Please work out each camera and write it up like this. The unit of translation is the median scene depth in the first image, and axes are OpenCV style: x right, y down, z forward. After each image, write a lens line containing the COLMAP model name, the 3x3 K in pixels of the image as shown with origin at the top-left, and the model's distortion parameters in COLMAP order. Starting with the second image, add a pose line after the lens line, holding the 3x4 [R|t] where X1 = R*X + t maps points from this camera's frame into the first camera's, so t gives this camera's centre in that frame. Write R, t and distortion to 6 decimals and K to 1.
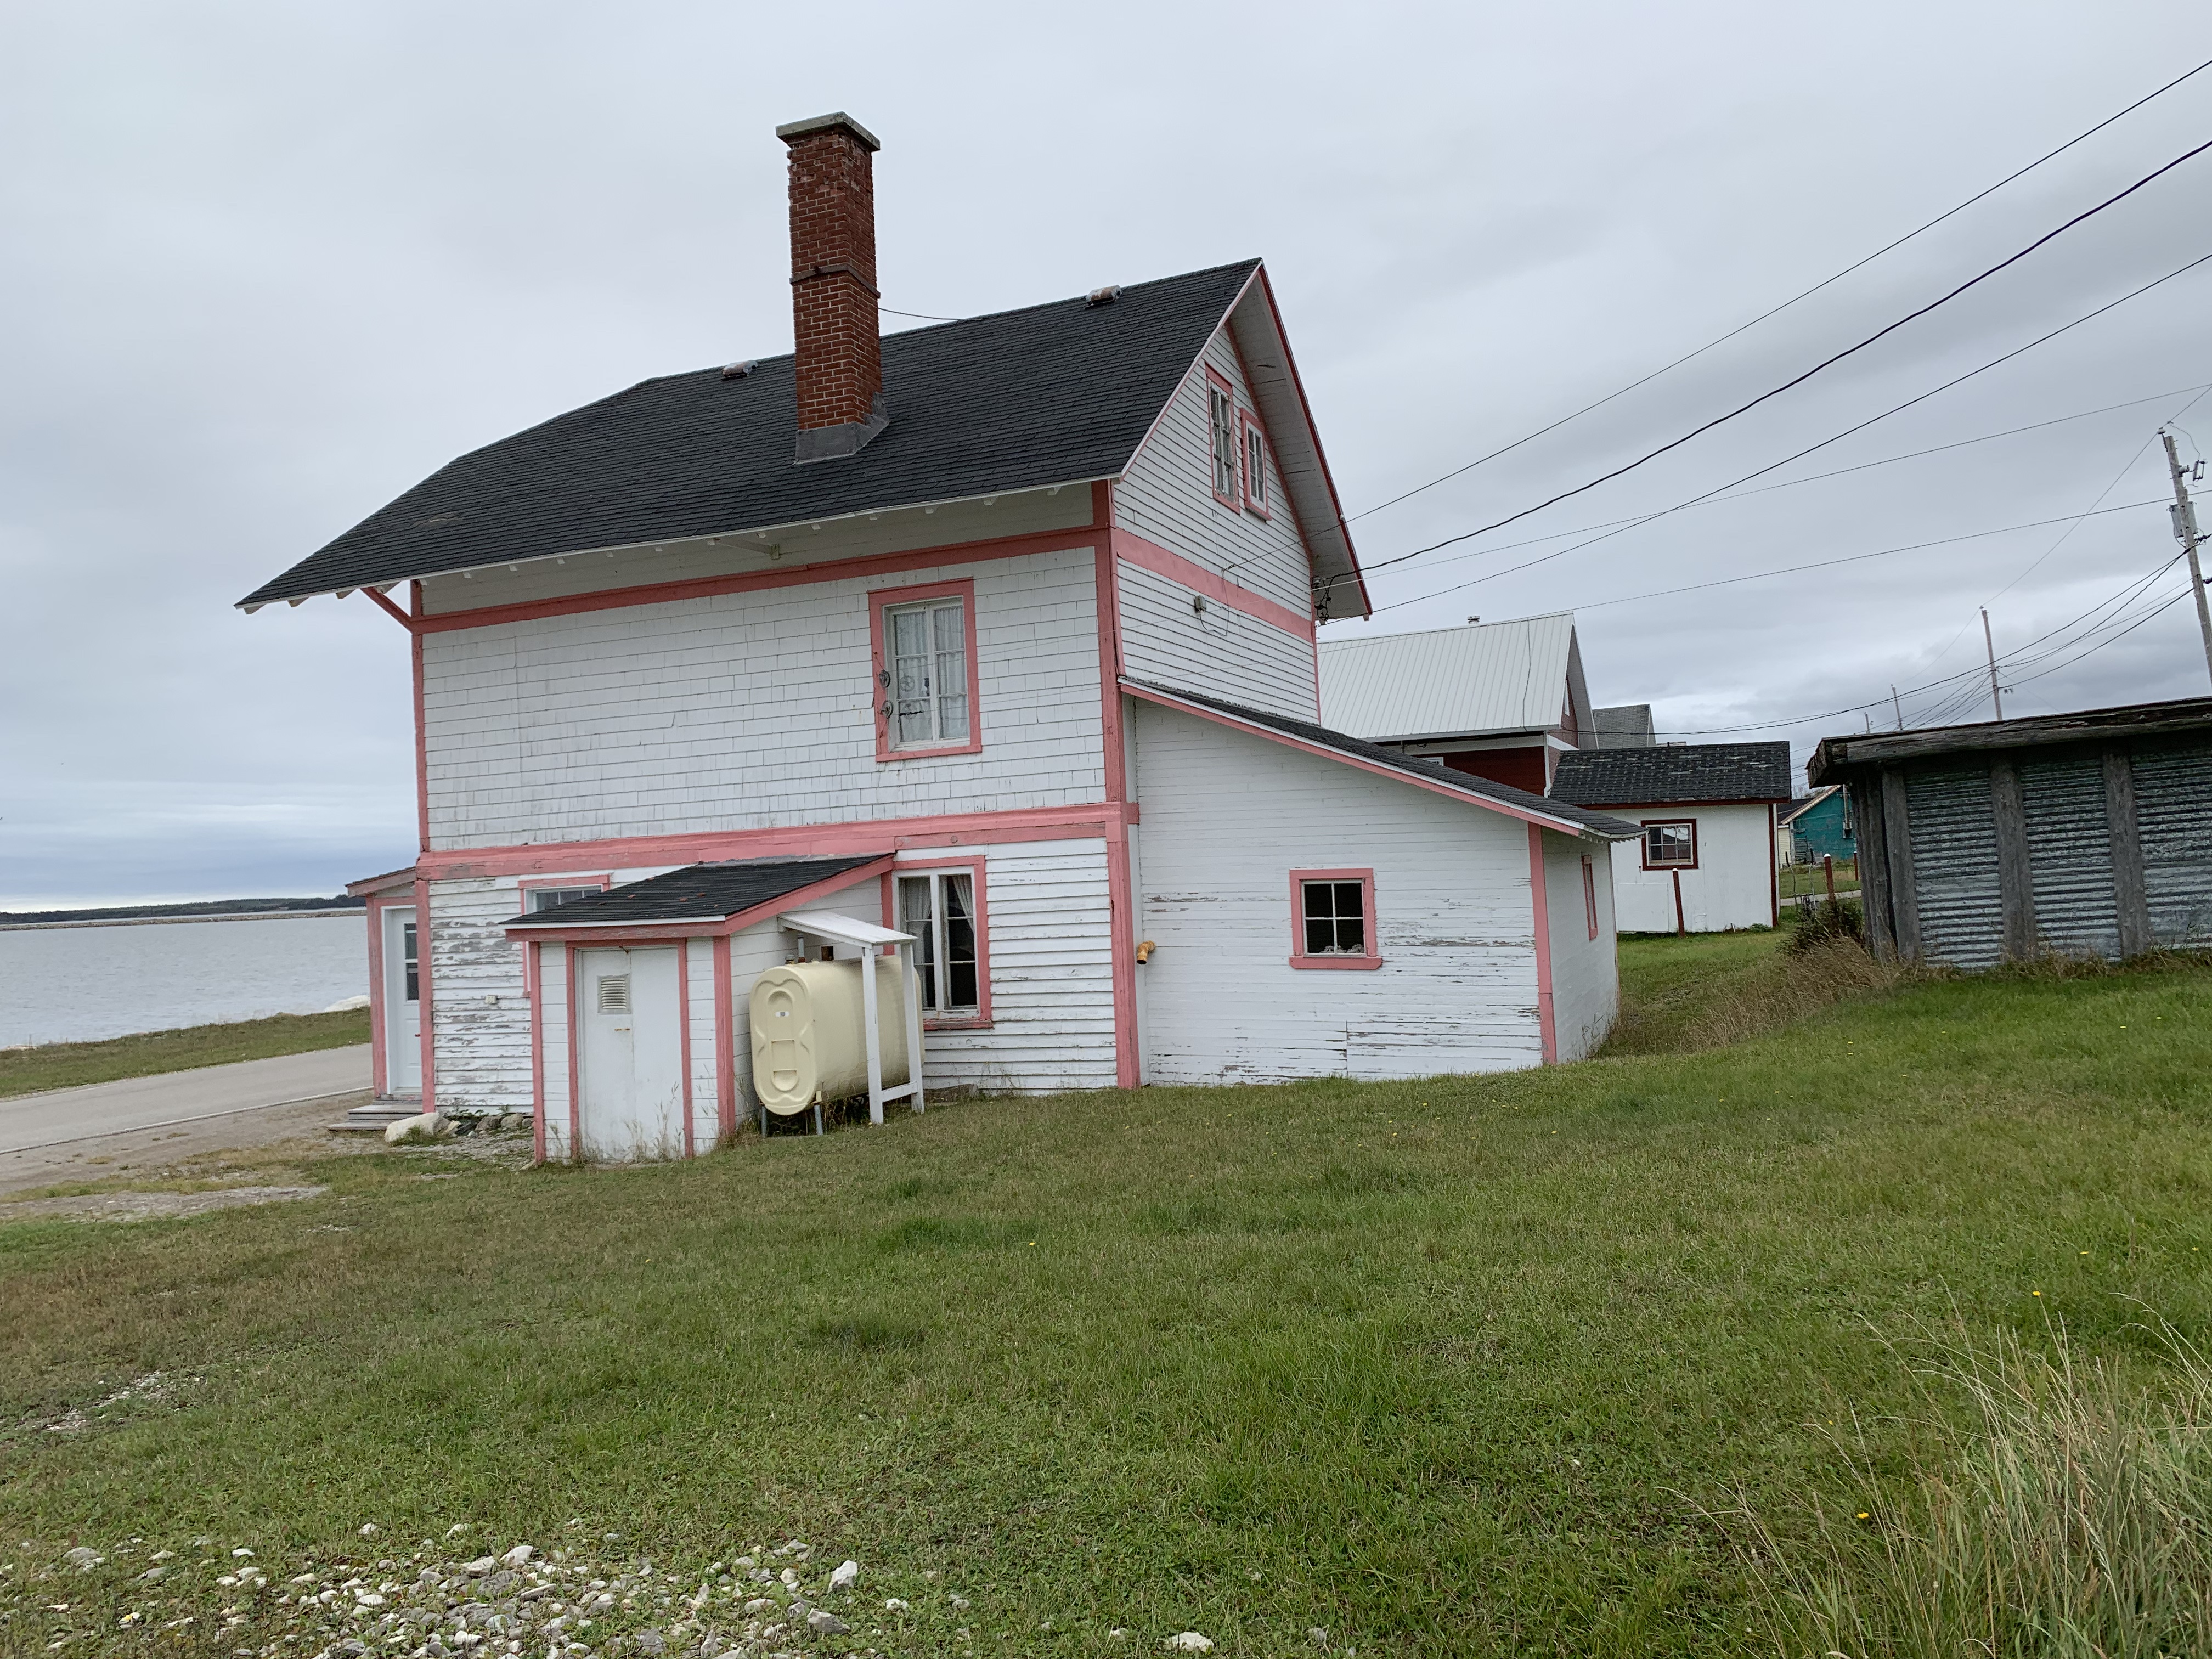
lens RADIAL K [[1617.6, 0, 1050.1], [0, 1617.6, 835.2], [0, 0, 1]] dist [0.219112, -0.441668]
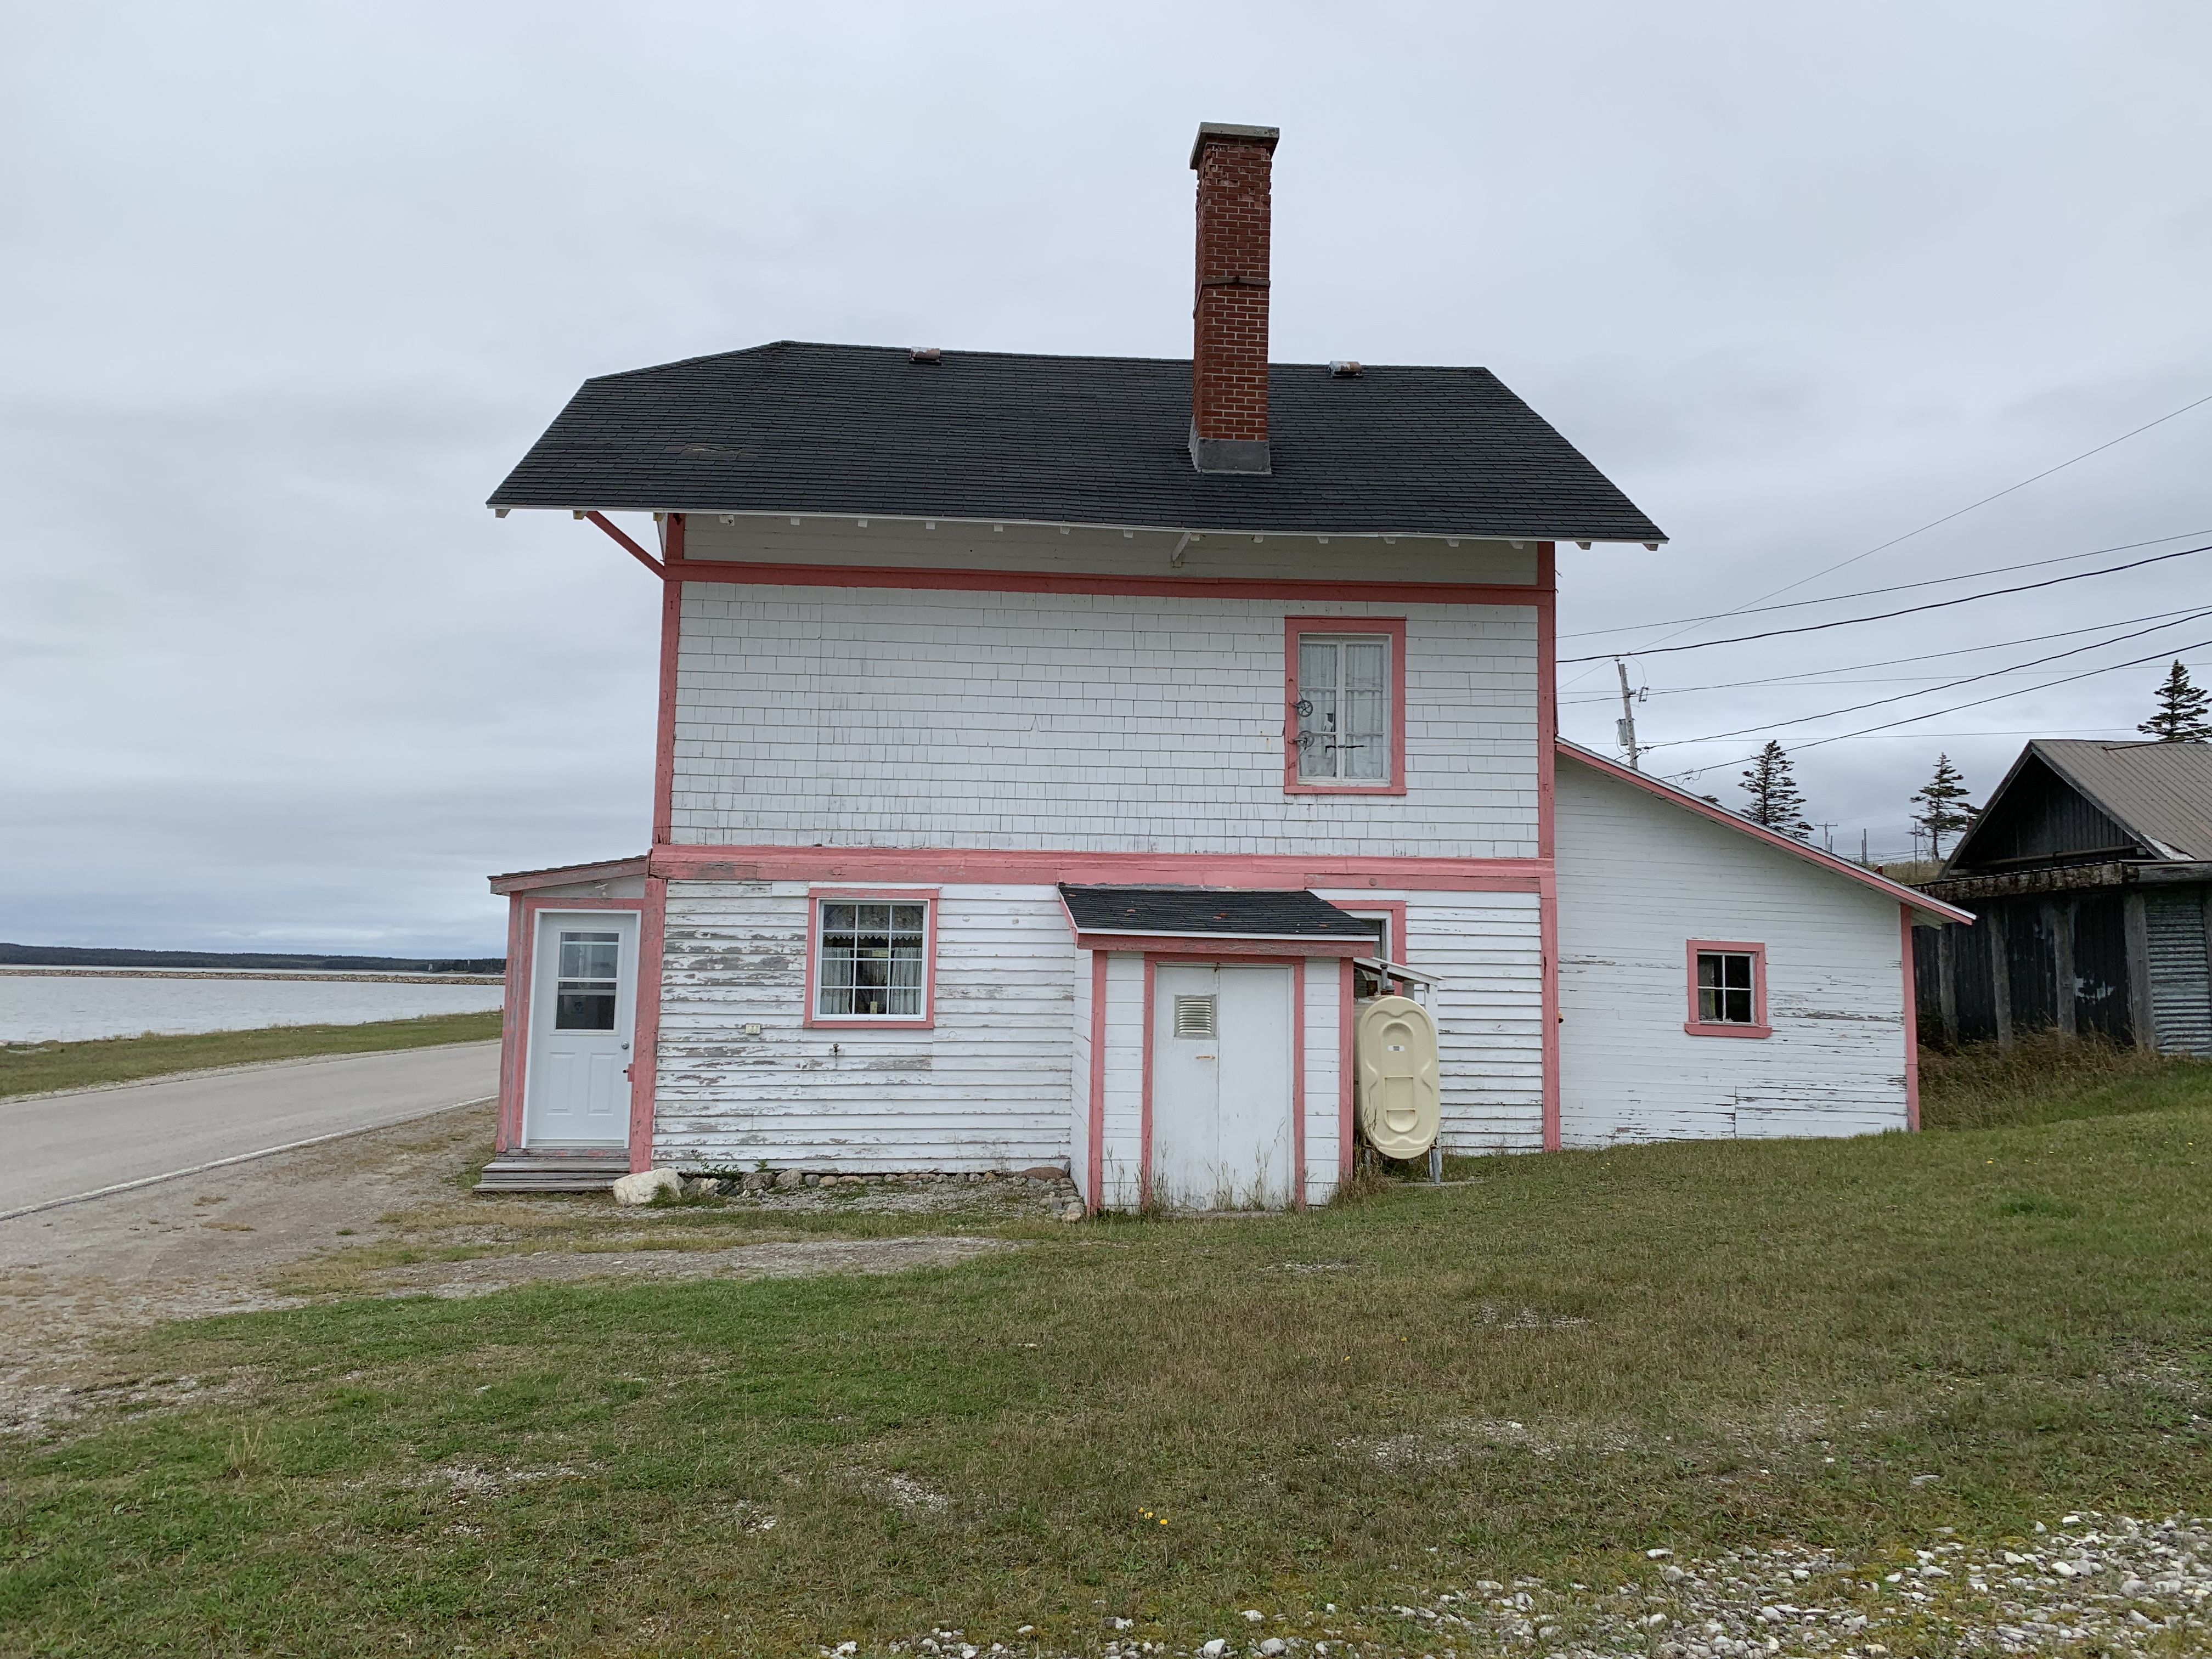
lens RADIAL K [[1617.6, 0, 1050.1], [0, 1617.6, 835.2], [0, 0, 1]] dist [0.219112, -0.441668]
pose [[0.883423, 0.105405, 0.456568, -0.664628], [-0.070500, 0.993178, -0.092878, 0.077360], [-0.463243, 0.049862, 0.884827, 0.229629]]
